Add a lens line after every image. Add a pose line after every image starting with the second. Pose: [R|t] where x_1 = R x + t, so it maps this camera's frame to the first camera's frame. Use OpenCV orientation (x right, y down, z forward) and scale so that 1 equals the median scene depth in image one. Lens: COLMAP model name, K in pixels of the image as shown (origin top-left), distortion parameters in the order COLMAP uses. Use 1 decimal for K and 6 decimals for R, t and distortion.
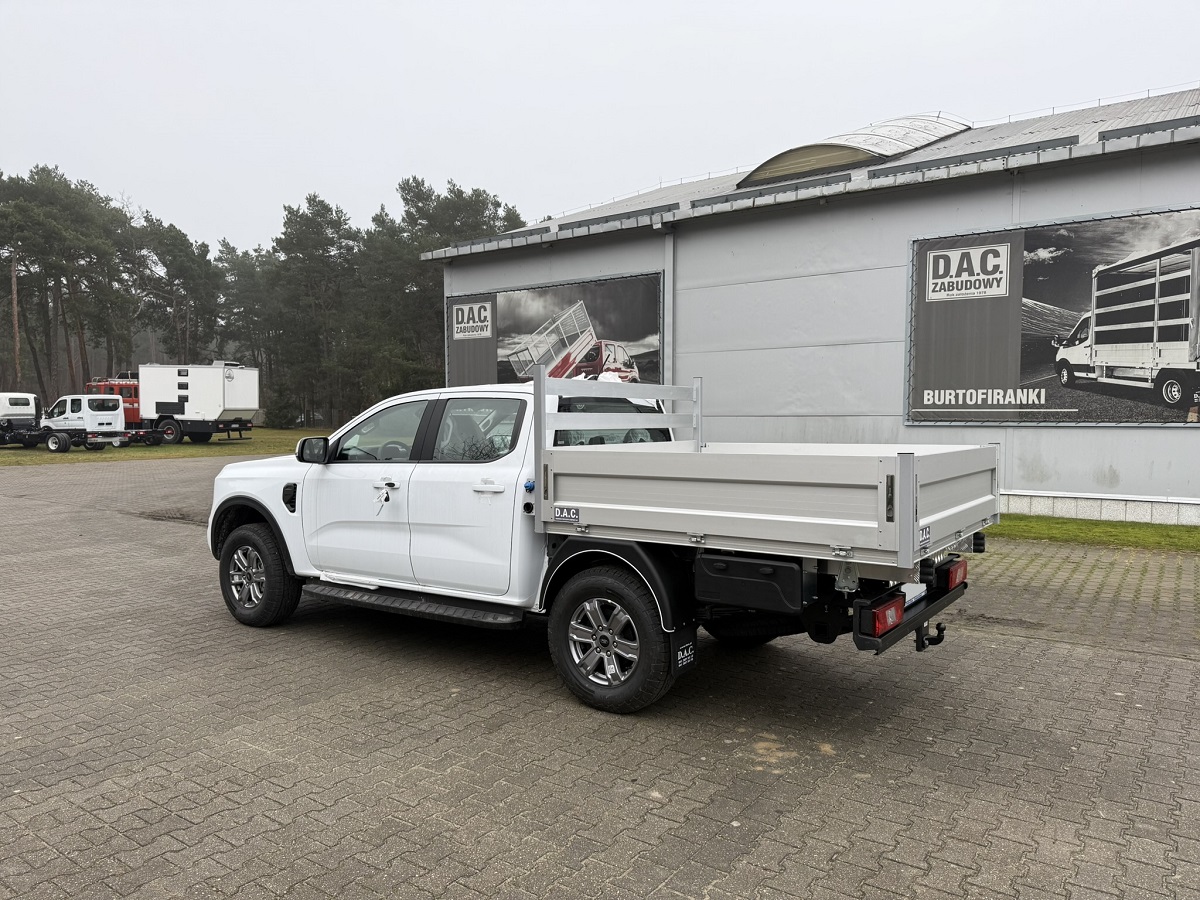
lens RADIAL K [[835.0, 0, 604.1], [0, 835.0, 467.6], [0, 0, 1]] dist [0.056411, -0.069553]
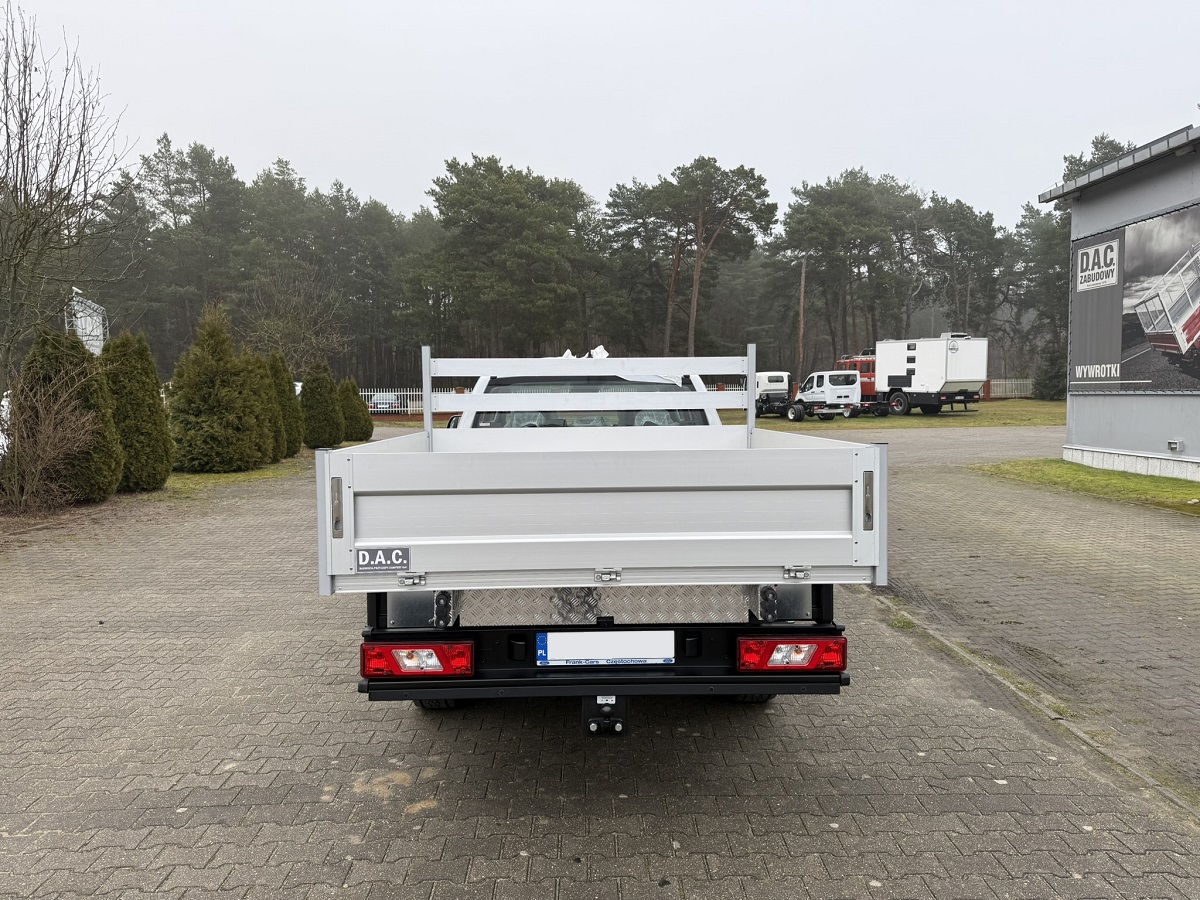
lens RADIAL K [[835.0, 0, 595.6], [0, 835.0, 461.5], [0, 0, 1]] dist [0.056411, -0.069553]
pose [[0.603492, 0.055606, -0.795428, 0.212717], [-0.033612, 0.998453, 0.044298, -0.009042], [0.796660, 0.000002, 0.604427, 0.136147]]
